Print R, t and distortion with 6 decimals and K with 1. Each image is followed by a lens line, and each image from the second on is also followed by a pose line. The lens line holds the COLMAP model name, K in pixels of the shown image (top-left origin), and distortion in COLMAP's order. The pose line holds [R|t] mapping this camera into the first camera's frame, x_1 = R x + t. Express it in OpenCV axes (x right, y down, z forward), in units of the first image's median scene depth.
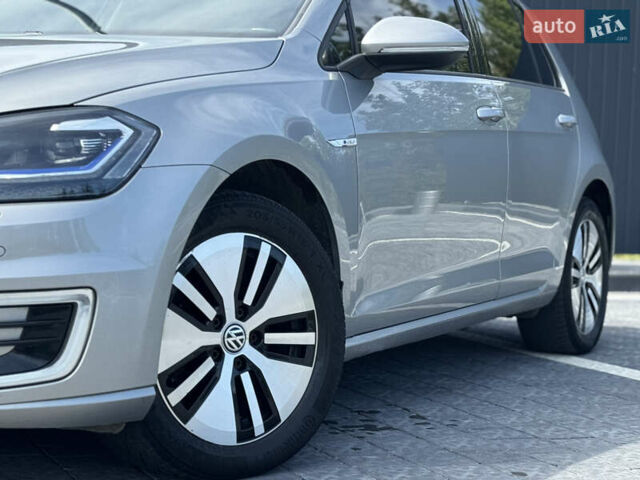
lens RADIAL K [[1365.9, 0, 320.0], [0, 1365.9, 240.0], [0, 0, 1]] dist [0.154910, -0.172278]
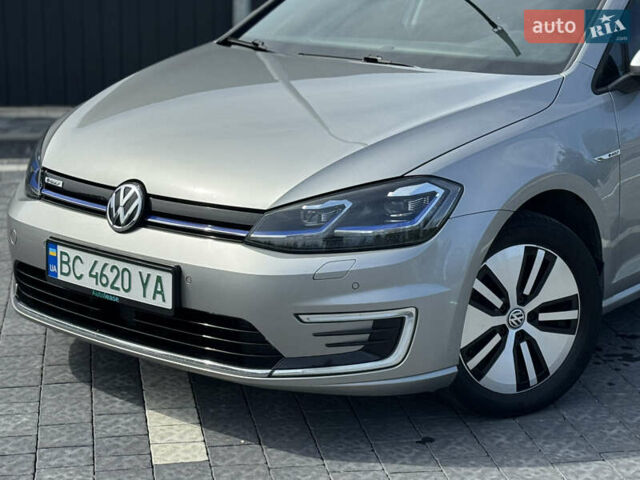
lens RADIAL K [[1365.9, 0, 320.0], [0, 1365.9, 240.0], [0, 0, 1]] dist [0.154910, -0.172278]
pose [[0.972056, 0.038415, -0.231586, 0.062653], [0.006029, 0.982109, 0.188218, -0.267740], [0.234673, -0.184354, 0.954433, -0.358200]]
